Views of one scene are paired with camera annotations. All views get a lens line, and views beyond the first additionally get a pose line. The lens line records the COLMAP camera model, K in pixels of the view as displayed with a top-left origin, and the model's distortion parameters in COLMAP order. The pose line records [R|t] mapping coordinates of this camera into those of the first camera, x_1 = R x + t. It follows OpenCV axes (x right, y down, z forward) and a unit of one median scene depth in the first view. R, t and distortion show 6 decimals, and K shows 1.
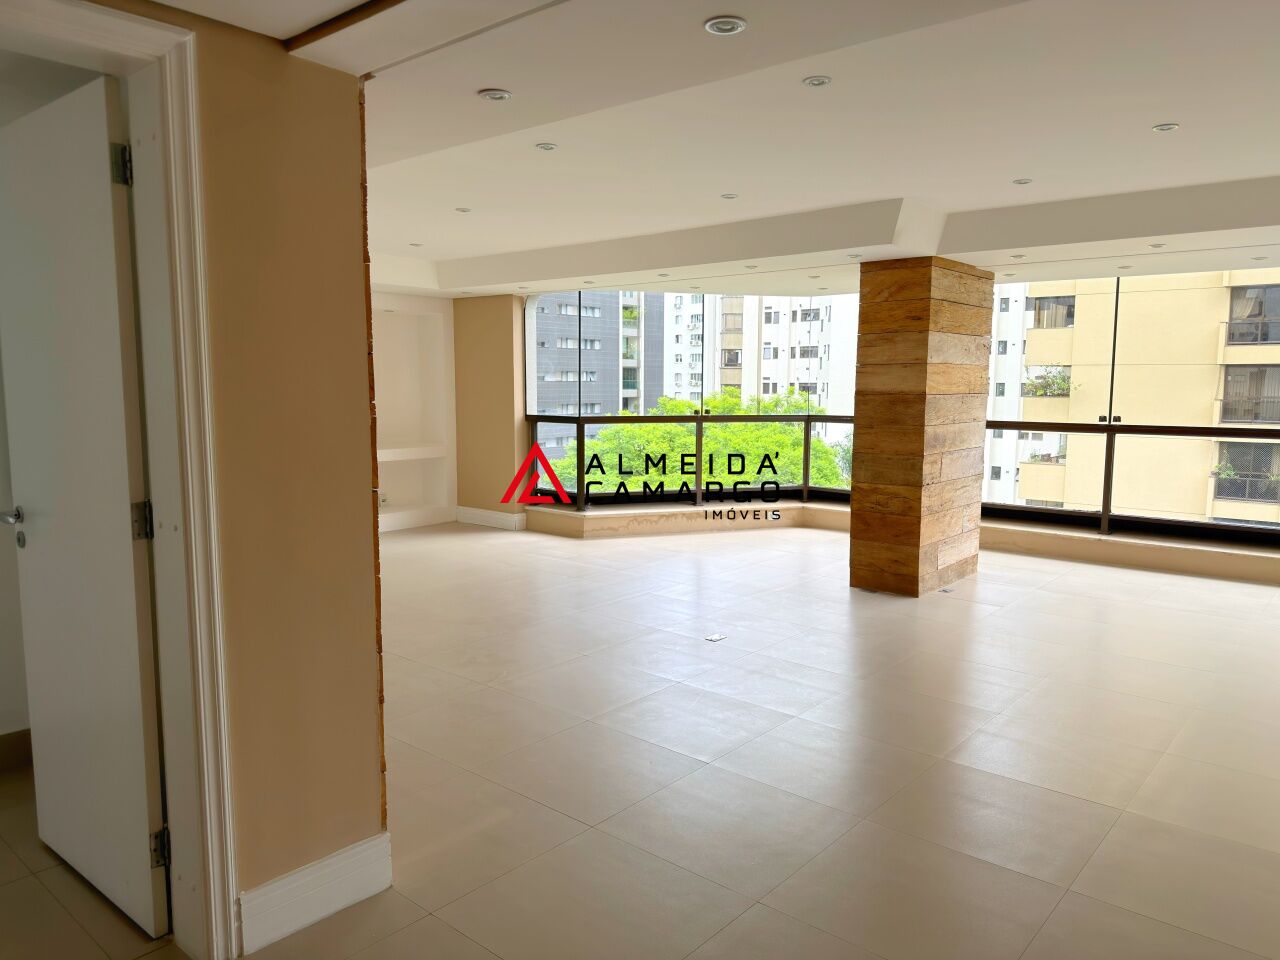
lens RADIAL K [[895.3, 0, 640.0], [0, 895.3, 480.0], [0, 0, 1]] dist [0.092953, -0.106741]
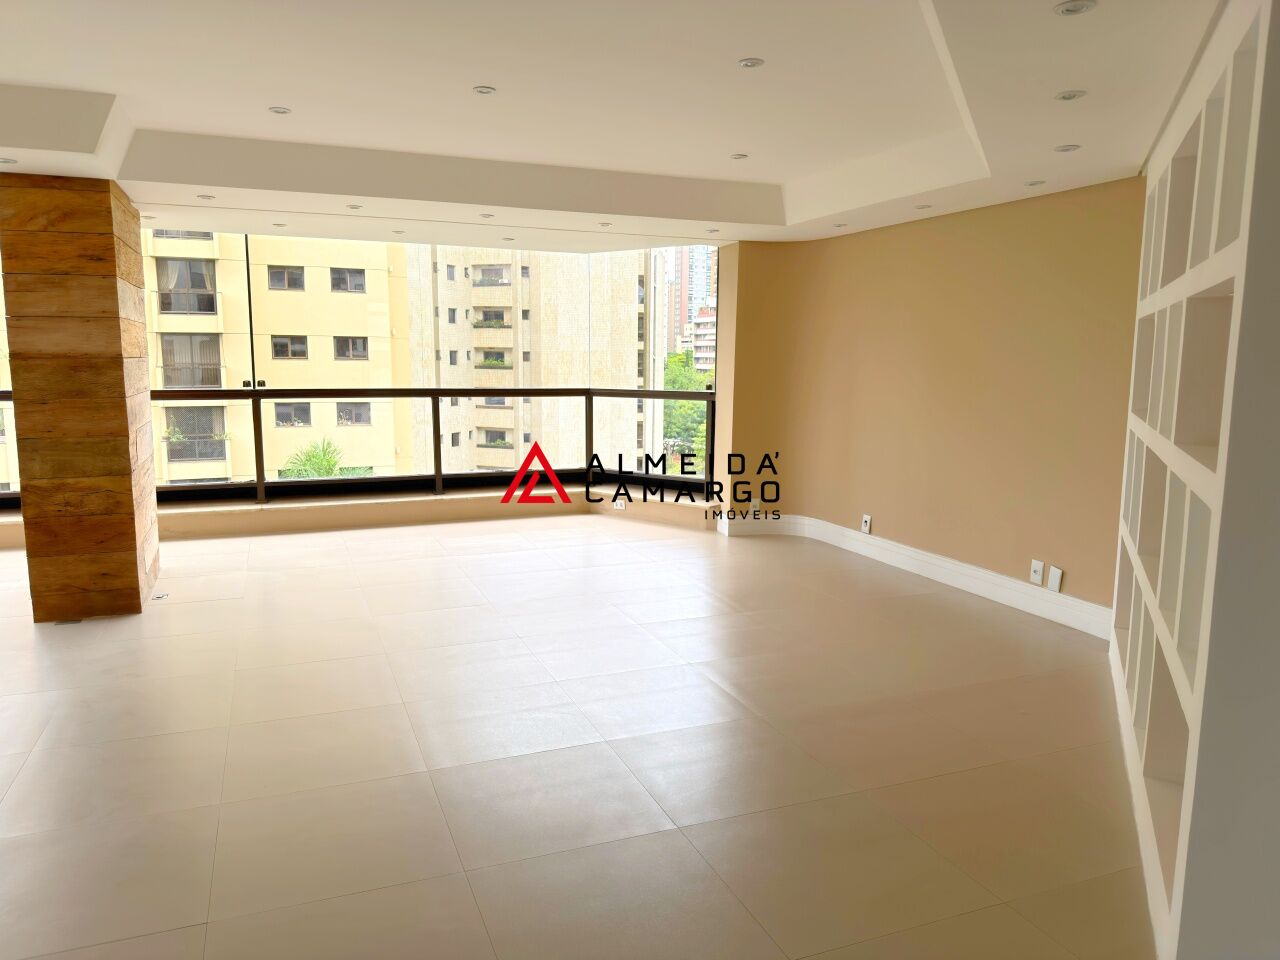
lens RADIAL K [[895.3, 0, 640.0], [0, 895.3, 480.0], [0, 0, 1]] dist [0.092953, -0.106741]
pose [[0.476888, -0.125978, 0.869889, -0.166881], [0.096158, 0.991213, 0.090833, -0.016976], [-0.873688, 0.040329, 0.484811, 0.217459]]
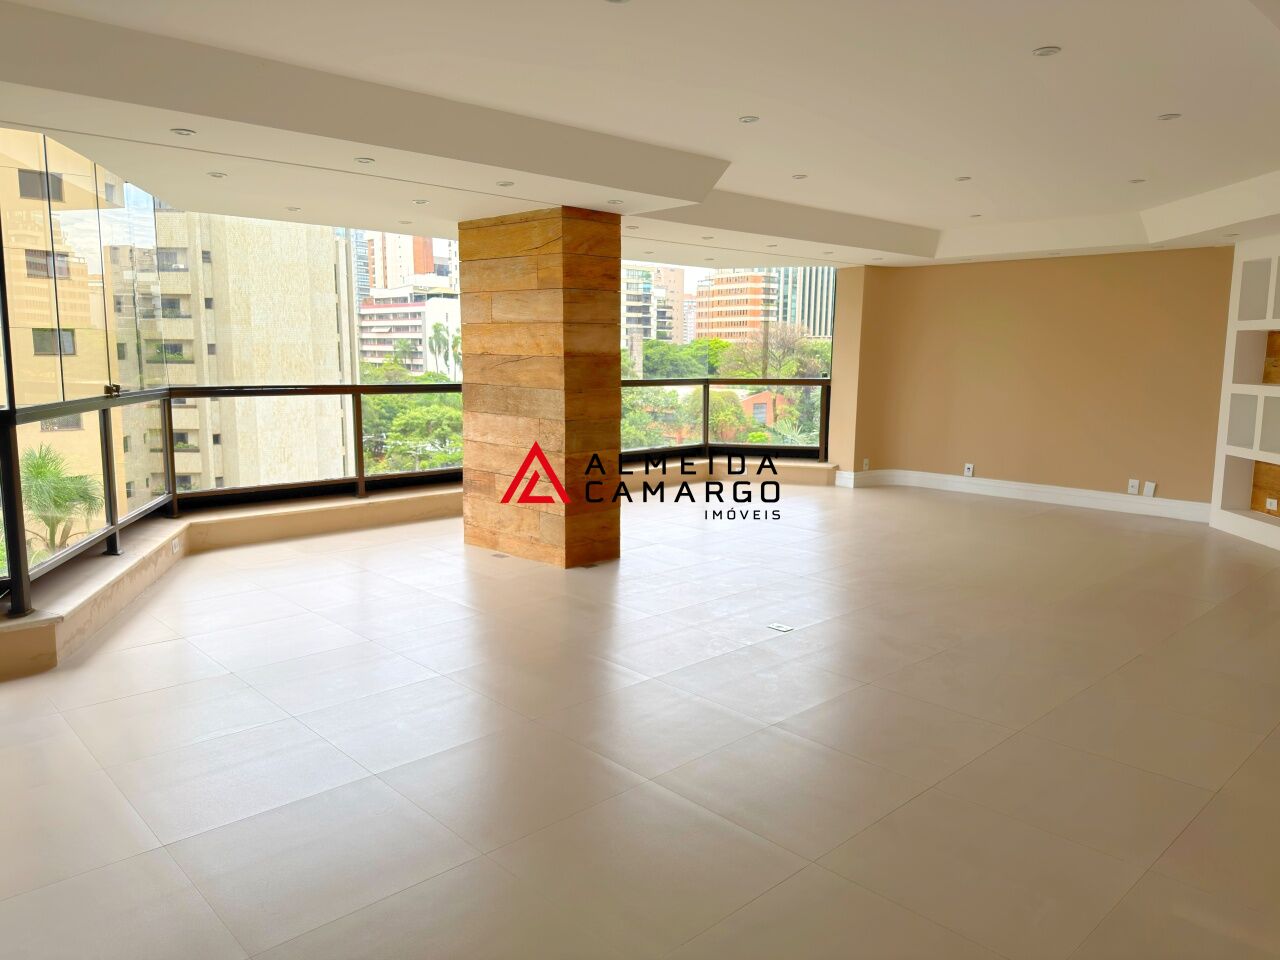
lens RADIAL K [[894.6, 0, 640.0], [0, 894.6, 480.0], [0, 0, 1]] dist [0.111438, -0.204562]
pose [[0.114049, -0.147711, 0.982433, -0.653285], [0.105820, 0.985066, 0.135823, -0.087795], [-0.987823, 0.088470, 0.127976, 0.831510]]
